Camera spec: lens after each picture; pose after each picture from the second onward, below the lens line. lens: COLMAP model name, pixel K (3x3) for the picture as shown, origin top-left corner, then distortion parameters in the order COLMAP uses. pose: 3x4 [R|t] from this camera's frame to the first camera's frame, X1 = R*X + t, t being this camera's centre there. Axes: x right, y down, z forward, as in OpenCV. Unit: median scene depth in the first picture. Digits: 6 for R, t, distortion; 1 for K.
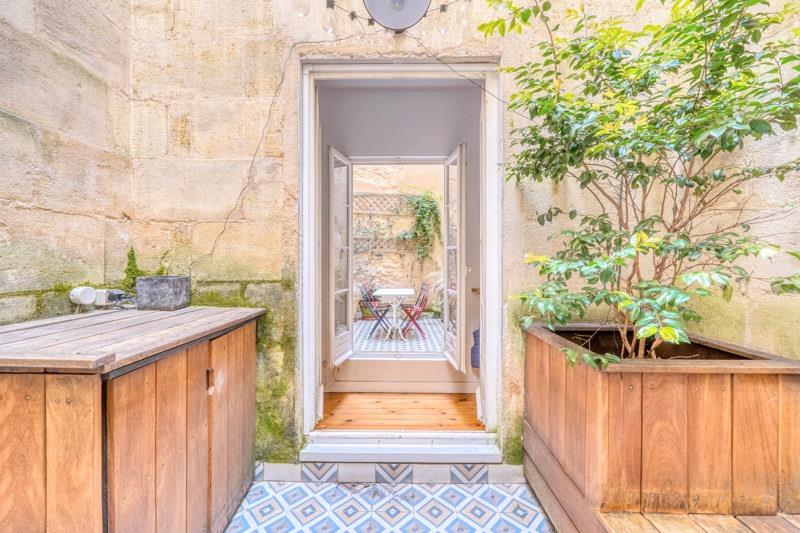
lens RADIAL K [[337.4, 0, 399.1], [0, 337.4, 265.7], [0, 0, 1]] dist [-0.004917, -0.000385]
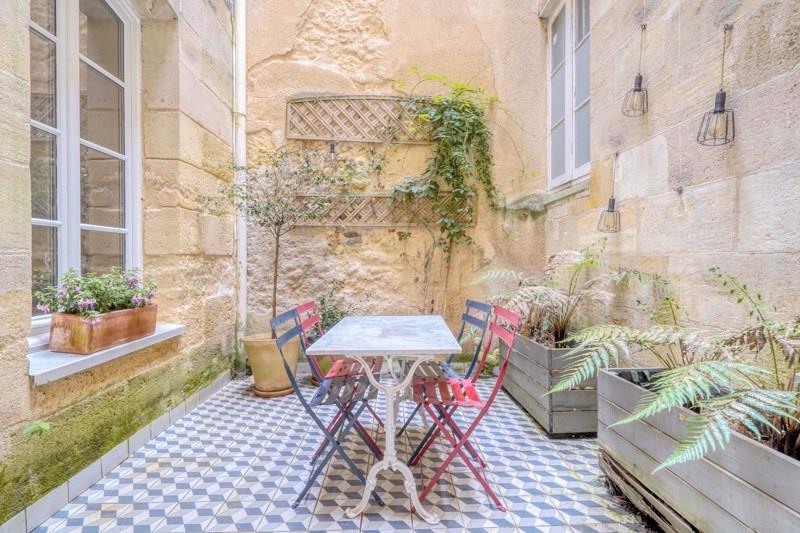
lens RADIAL K [[391.7, 0, 399.3], [0, 391.7, 265.0], [0, 0, 1]] dist [-0.000617, -0.000014]
pose [[0.999779, -0.003398, 0.020766, -0.008118], [0.003478, 0.999987, -0.003807, 0.011528], [-0.020753, 0.003879, 0.999777, 0.487201]]
